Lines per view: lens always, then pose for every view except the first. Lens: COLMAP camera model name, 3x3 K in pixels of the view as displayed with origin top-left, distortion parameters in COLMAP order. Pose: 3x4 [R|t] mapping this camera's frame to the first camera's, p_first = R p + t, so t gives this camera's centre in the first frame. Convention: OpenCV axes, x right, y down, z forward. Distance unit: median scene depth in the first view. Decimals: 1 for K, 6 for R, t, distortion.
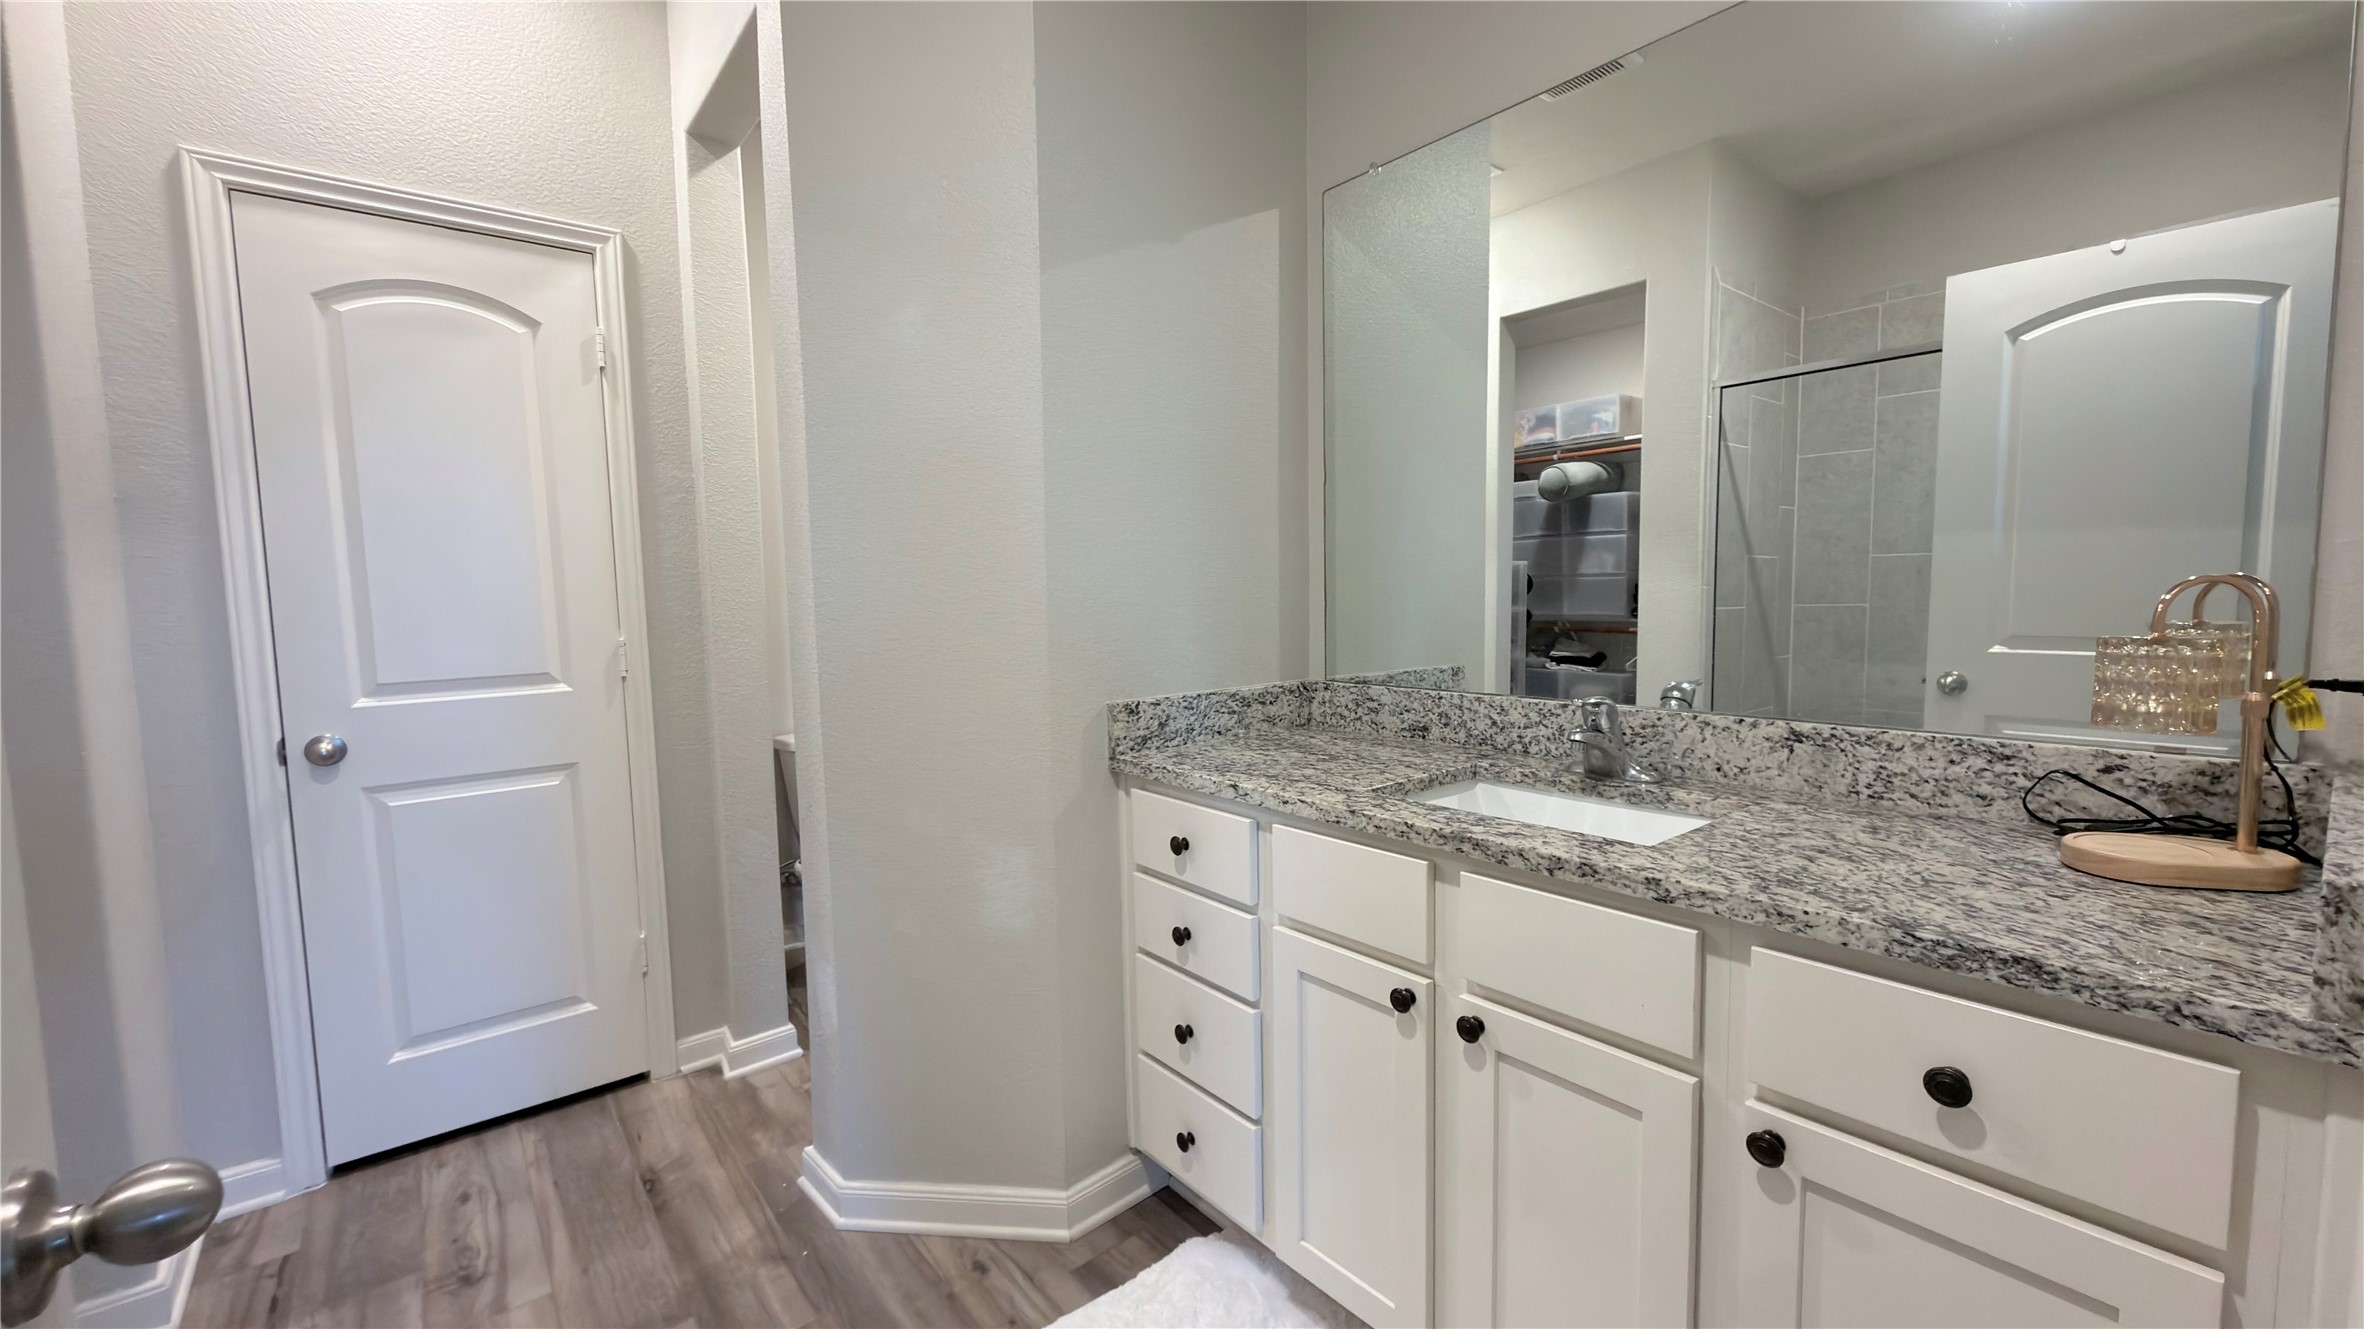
lens RADIAL K [[939.0, 0, 1190.1], [0, 939.0, 670.0], [0, 0, 1]] dist [-0.001761, -0.000140]
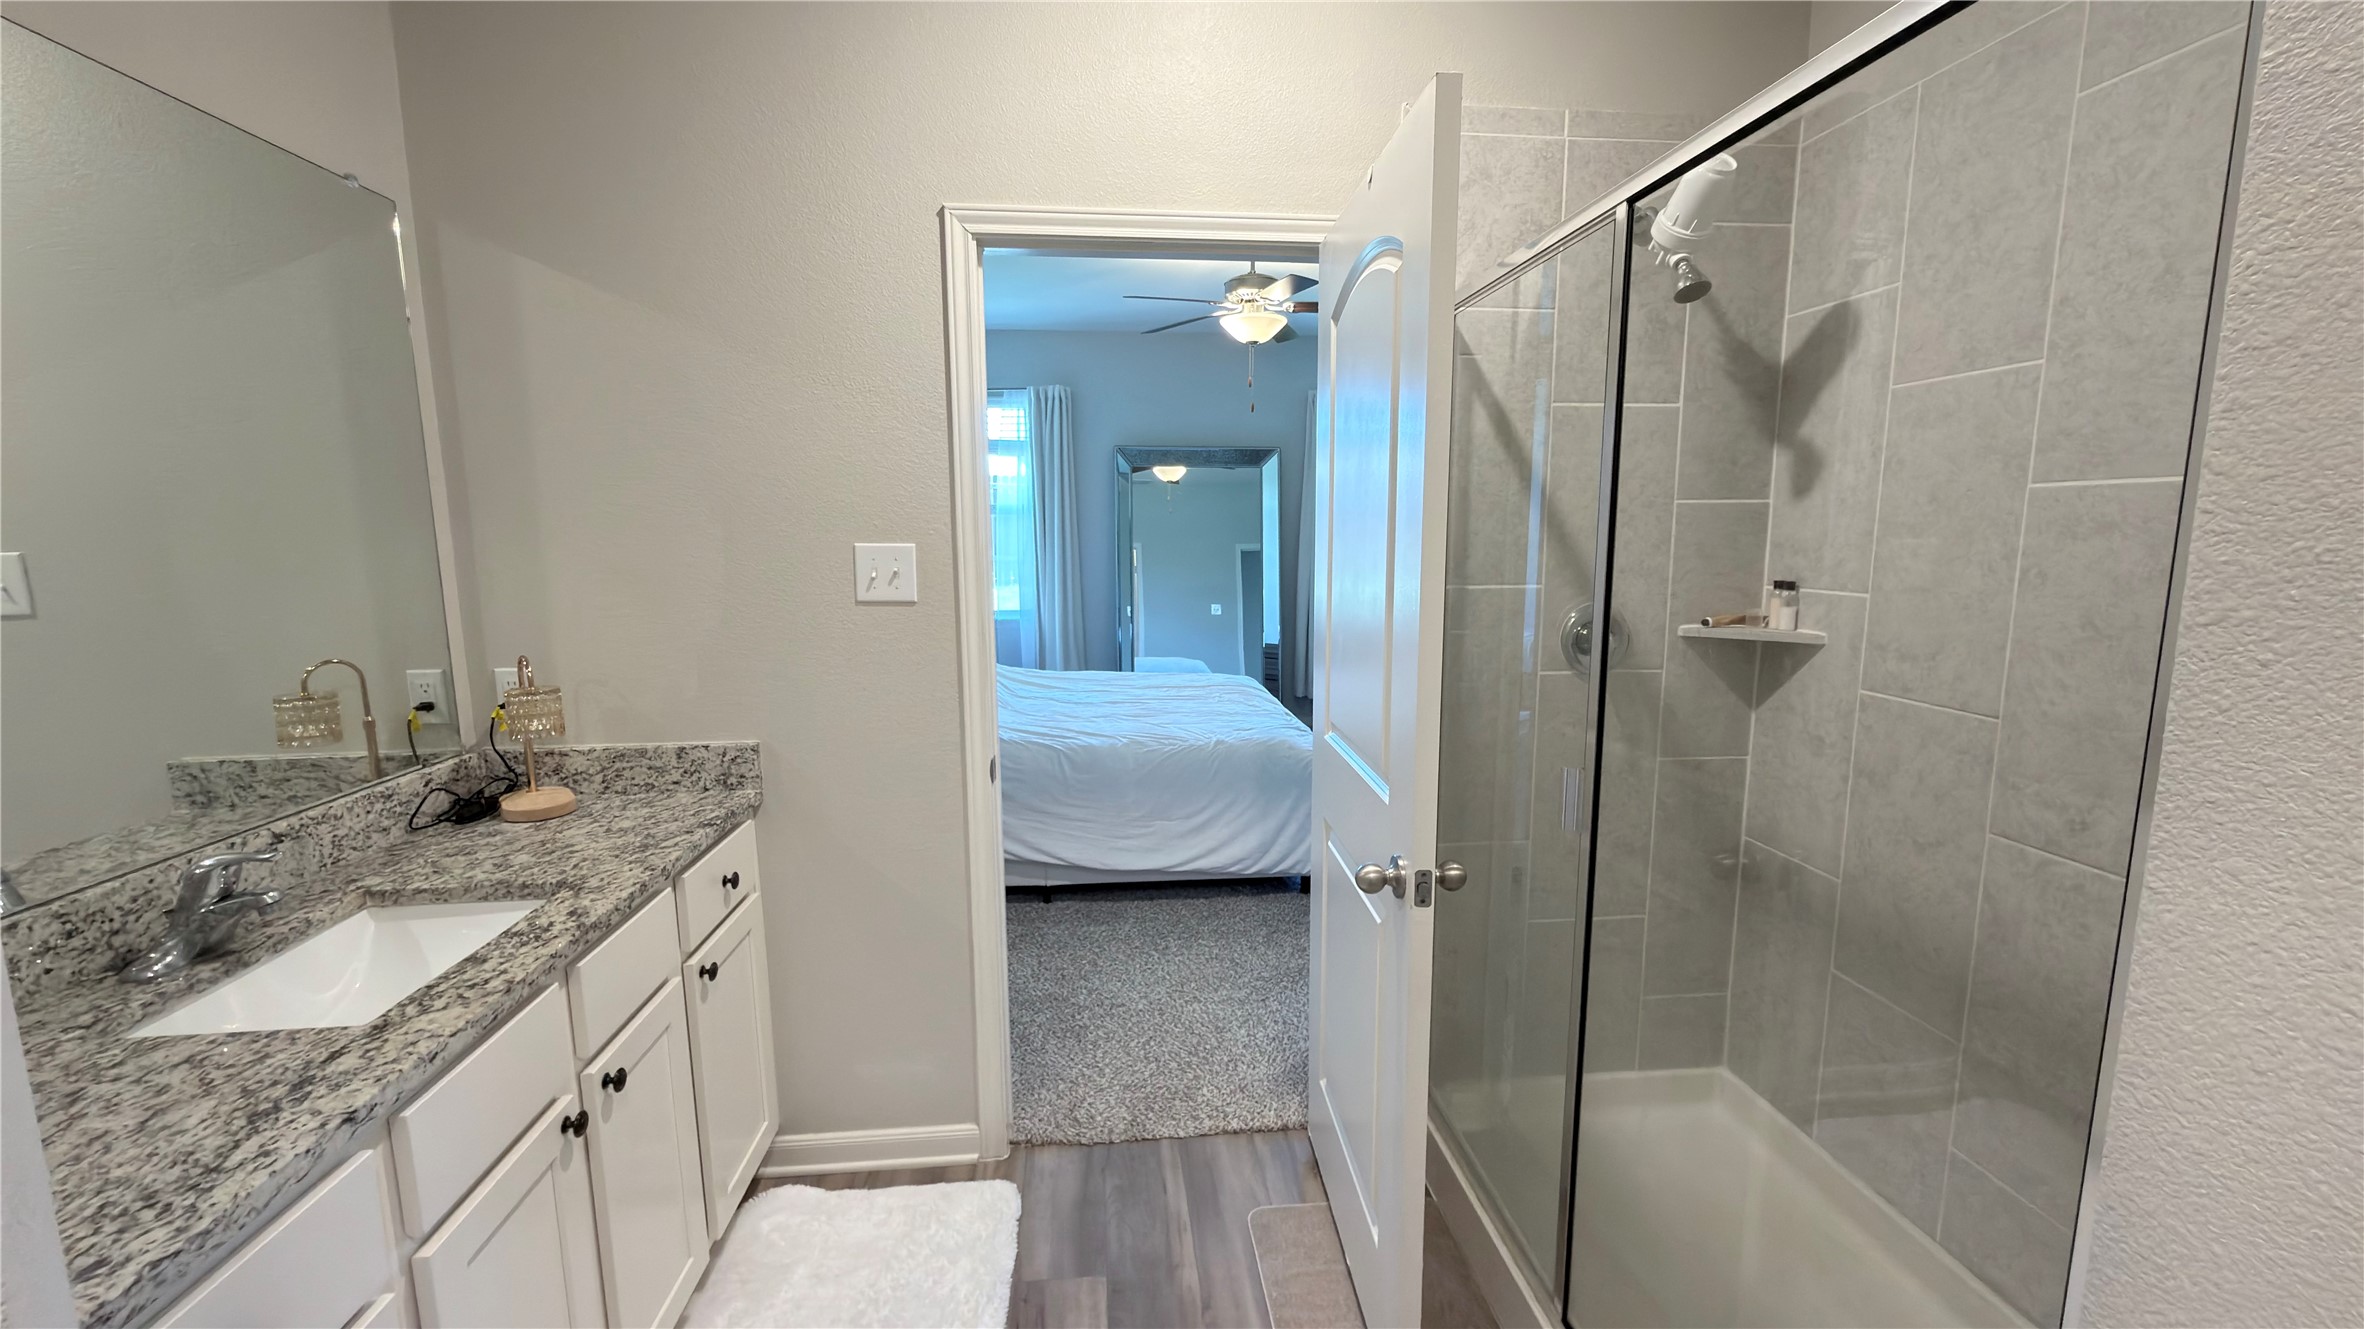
lens RADIAL K [[963.8, 0, 1188.0], [0, 963.8, 670.3], [0, 0, 1]] dist [0.000268, 0.000144]
pose [[-0.832497, -0.055371, 0.551256, -0.892283], [0.072842, 0.975417, 0.207980, -0.297892], [-0.549221, 0.213297, -0.807998, 1.441375]]
